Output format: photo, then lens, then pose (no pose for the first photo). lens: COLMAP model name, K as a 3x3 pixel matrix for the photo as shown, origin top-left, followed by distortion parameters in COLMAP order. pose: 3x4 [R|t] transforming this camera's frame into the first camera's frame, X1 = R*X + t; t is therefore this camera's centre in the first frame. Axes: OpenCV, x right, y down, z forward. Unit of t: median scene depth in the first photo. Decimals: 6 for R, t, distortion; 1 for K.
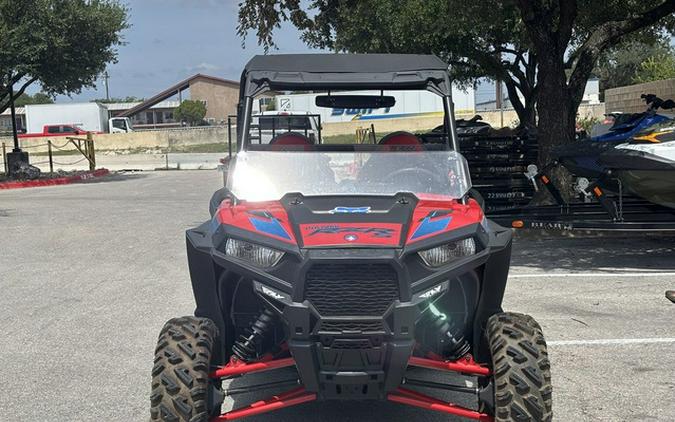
lens RADIAL K [[1012.1, 0, 336.7], [0, 1012.1, 247.2], [0, 0, 1]] dist [0.345325, -1.645890]
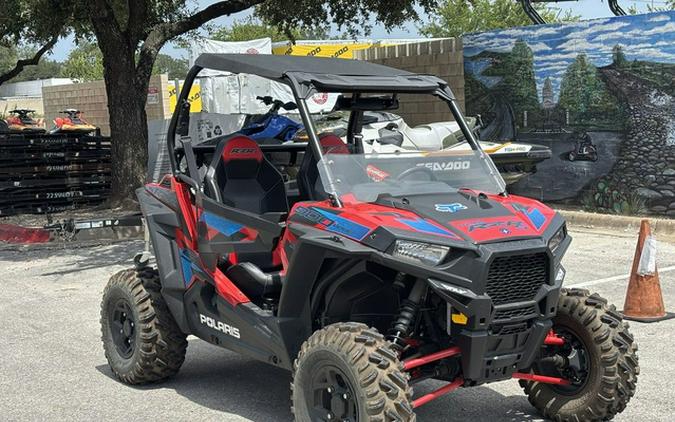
lens RADIAL K [[1012.1, 0, 336.7], [0, 1012.1, 247.2], [0, 0, 1]] dist [0.345325, -1.645890]
pose [[0.807493, -0.073361, 0.585298, -0.633127], [0.071156, 0.997105, 0.026808, -0.028080], [-0.585570, 0.020000, 0.810375, 0.183357]]
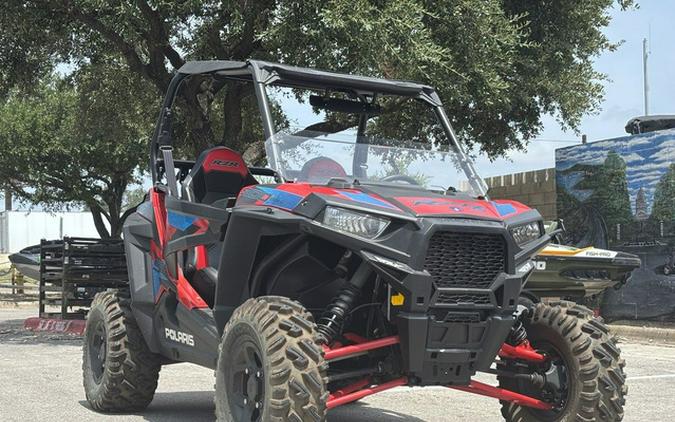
lens RADIAL K [[1012.1, 0, 336.7], [0, 1012.1, 247.2], [0, 0, 1]] dist [0.345325, -1.645890]
pose [[0.883182, 0.047248, 0.466644, -0.446883], [0.024611, 0.988874, -0.146703, 0.138015], [-0.468384, 0.141051, 0.872193, 0.168241]]
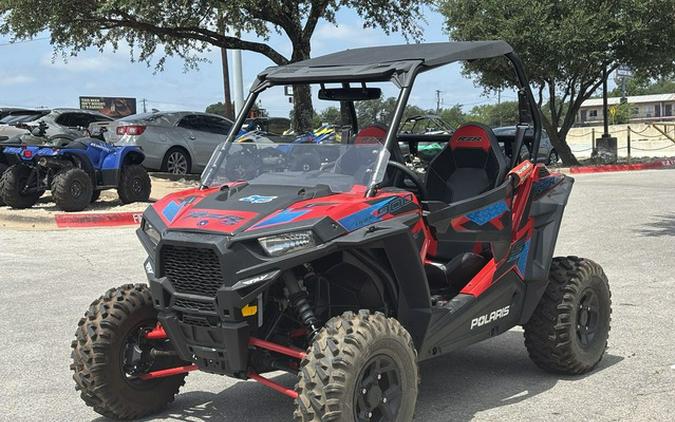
lens RADIAL K [[1012.1, 0, 336.7], [0, 1012.1, 247.2], [0, 0, 1]] dist [0.345325, -1.645890]
pose [[0.773169, 0.071023, -0.630210, 0.668875], [-0.061351, 0.997425, 0.037140, -0.027102], [0.631225, 0.009948, 0.775536, 0.202630]]
